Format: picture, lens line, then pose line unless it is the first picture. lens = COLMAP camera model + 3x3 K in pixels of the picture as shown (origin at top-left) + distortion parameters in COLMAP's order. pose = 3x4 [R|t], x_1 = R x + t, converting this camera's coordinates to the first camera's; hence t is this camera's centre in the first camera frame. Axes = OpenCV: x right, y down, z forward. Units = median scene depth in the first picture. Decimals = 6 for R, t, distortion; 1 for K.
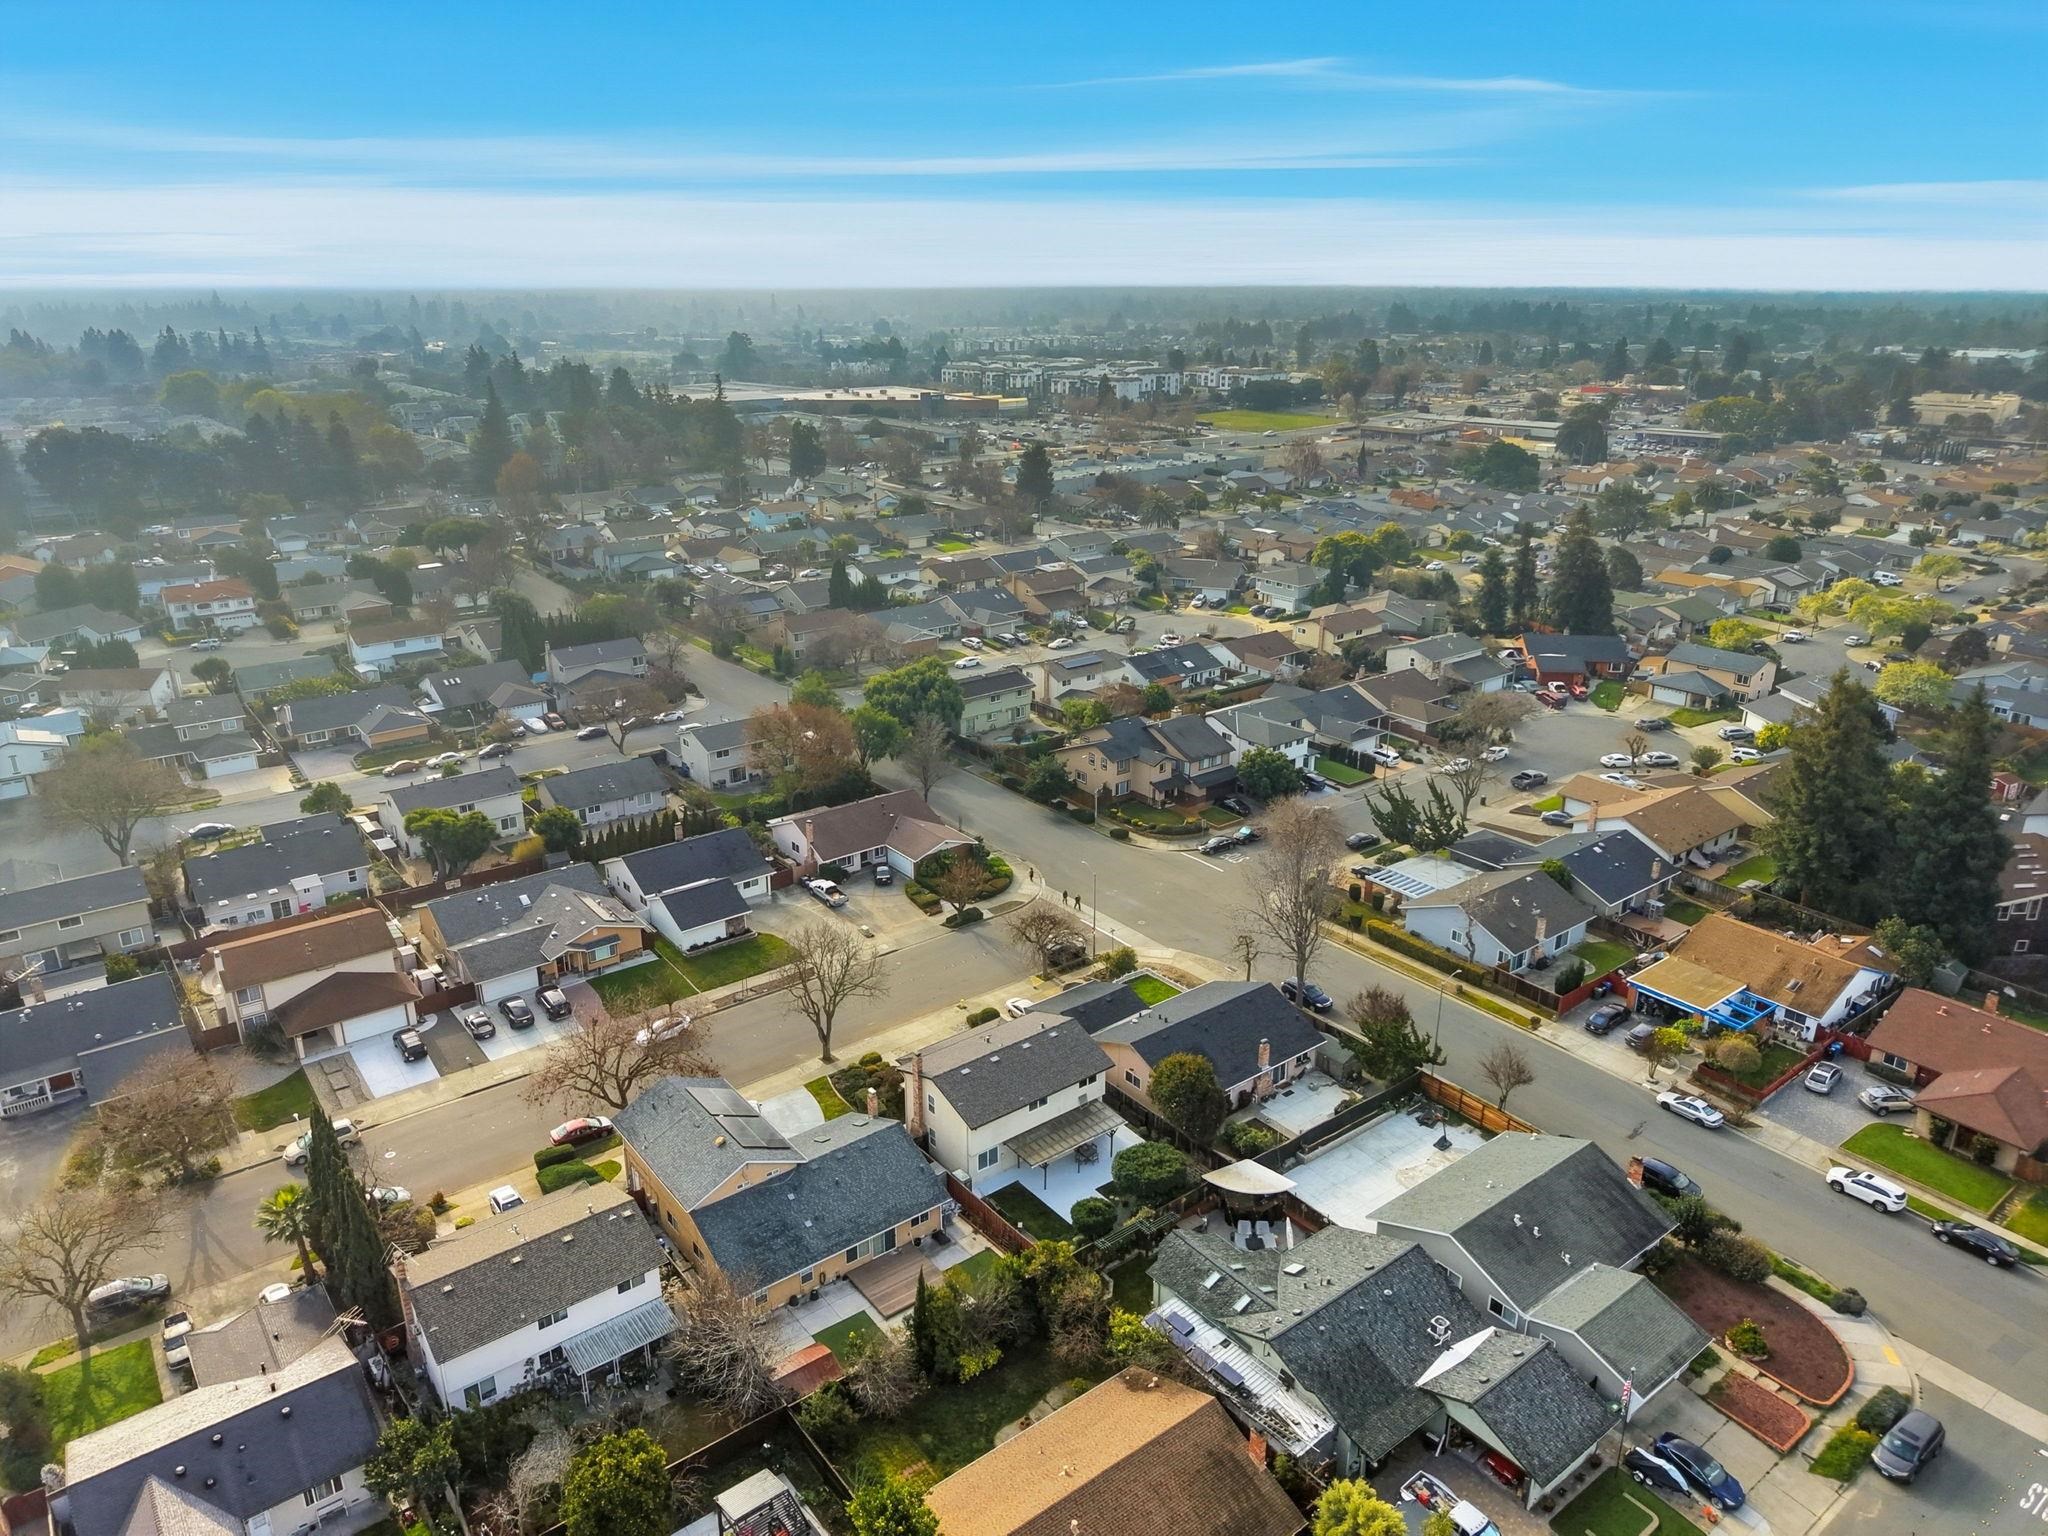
lens RADIAL K [[1383.6, 0, 1024.0], [0, 1383.6, 768.0], [0, 0, 1]] dist [0.070597, -0.087221]
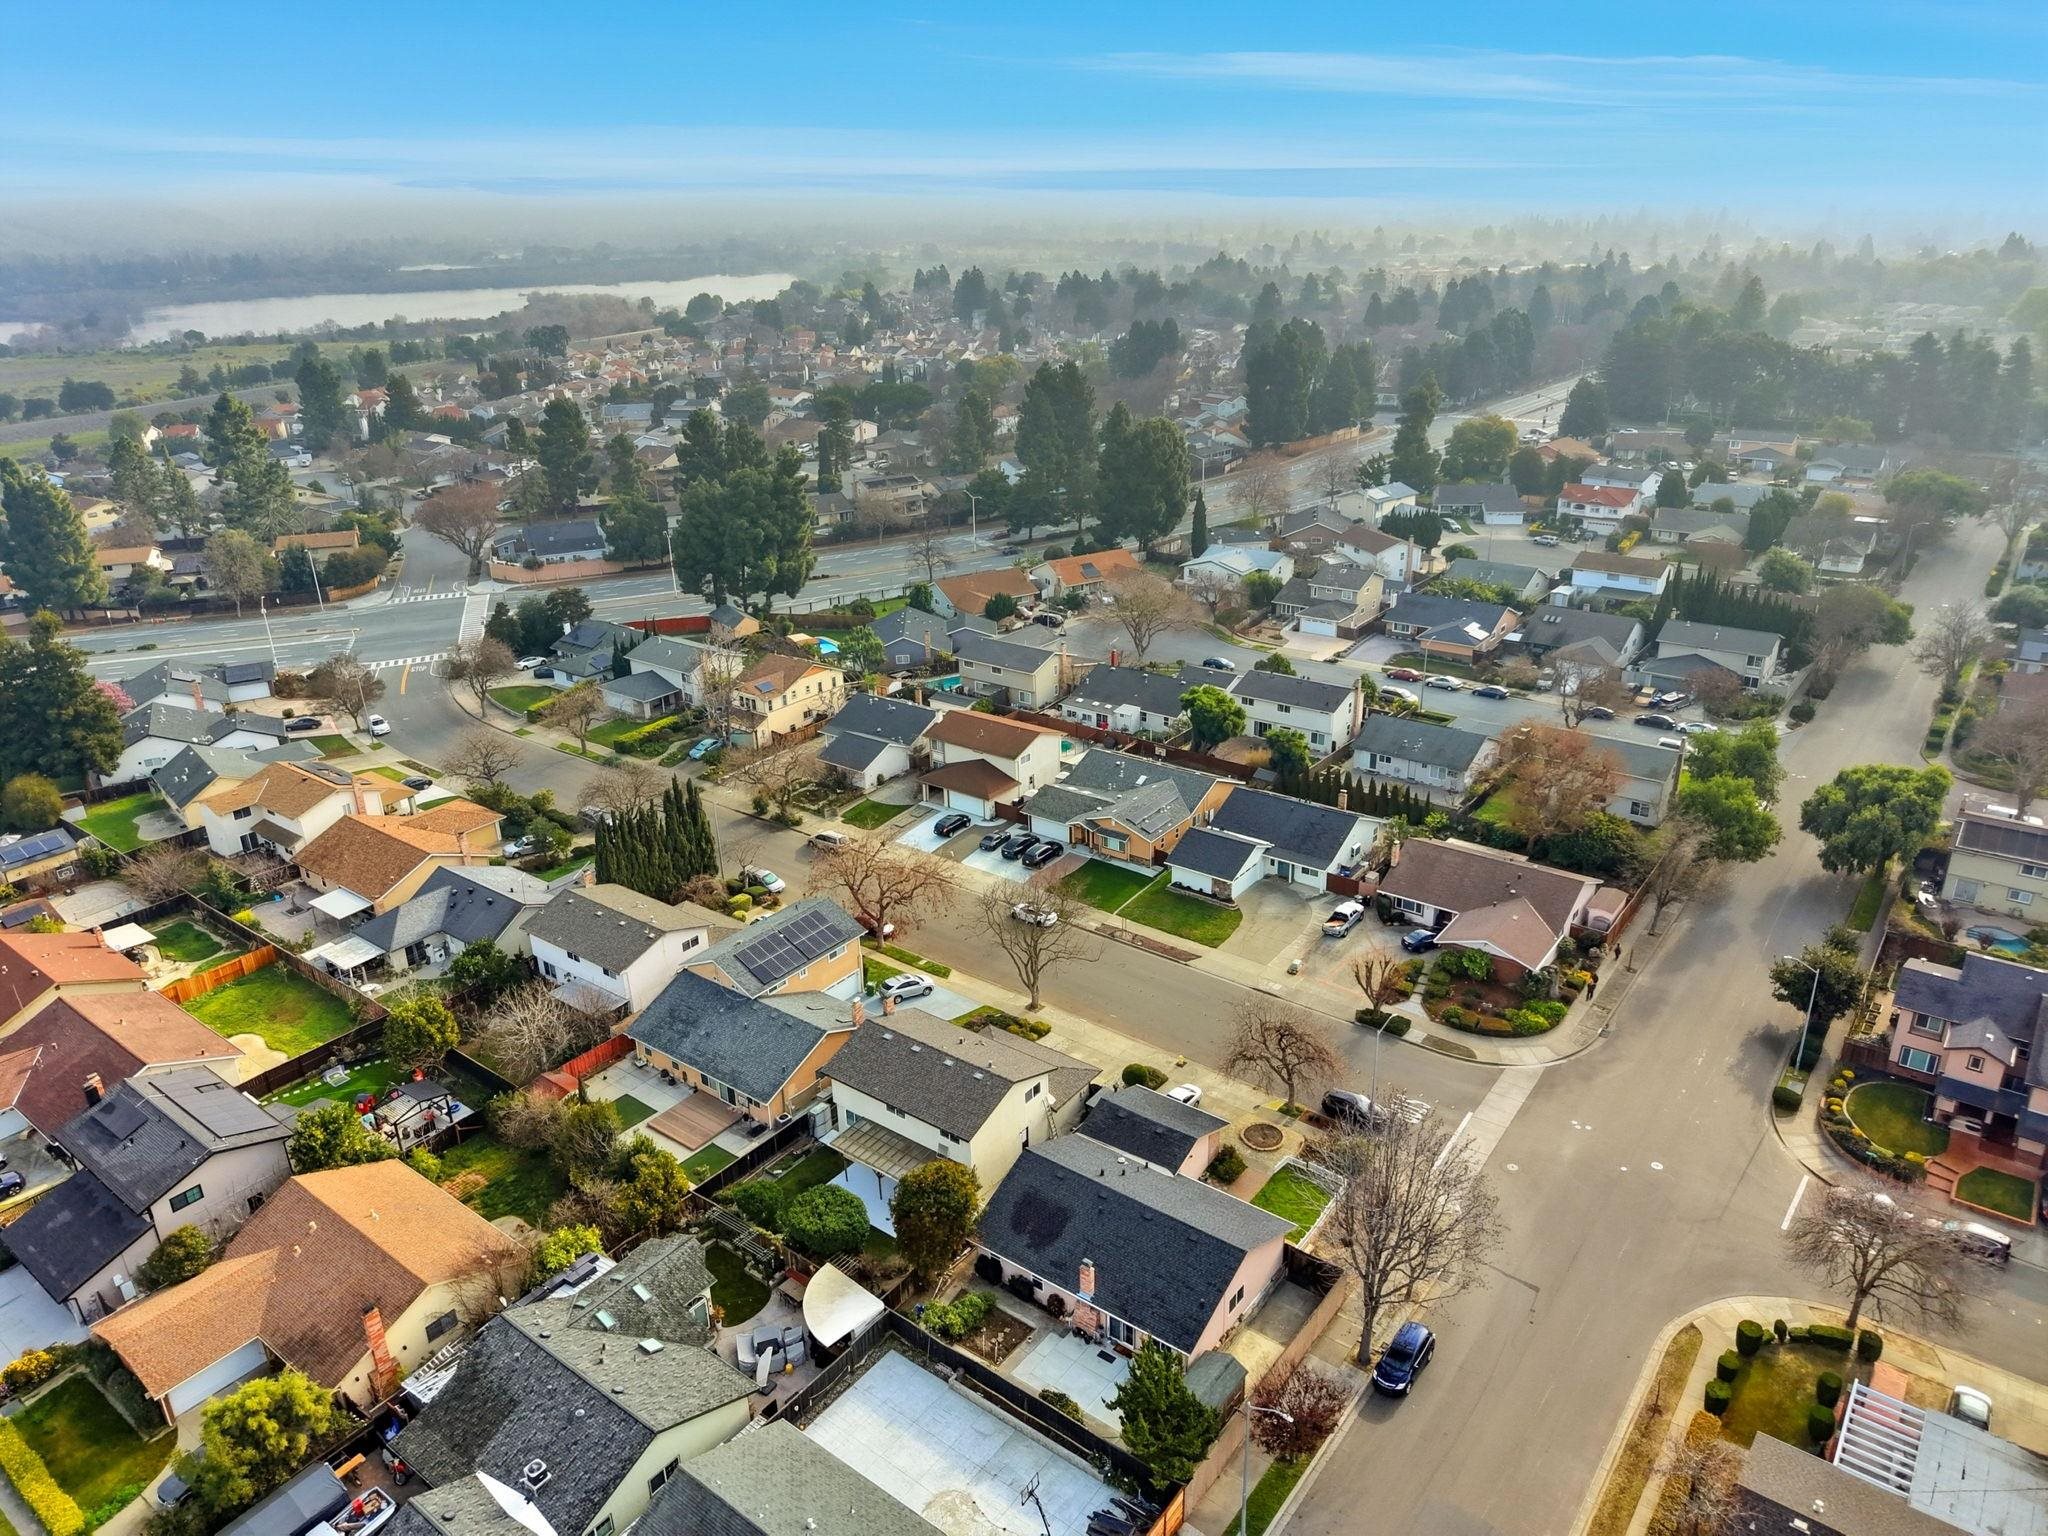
lens RADIAL K [[1359.9, 0, 1024.0], [0, 1359.9, 768.0], [0, 0, 1]] dist [0.083652, -0.122249]
pose [[0.265194, 0.368584, -0.890965, 0.539225], [-0.306890, 0.908261, 0.284394, -0.180200], [0.914052, 0.198008, 0.353980, 0.495590]]
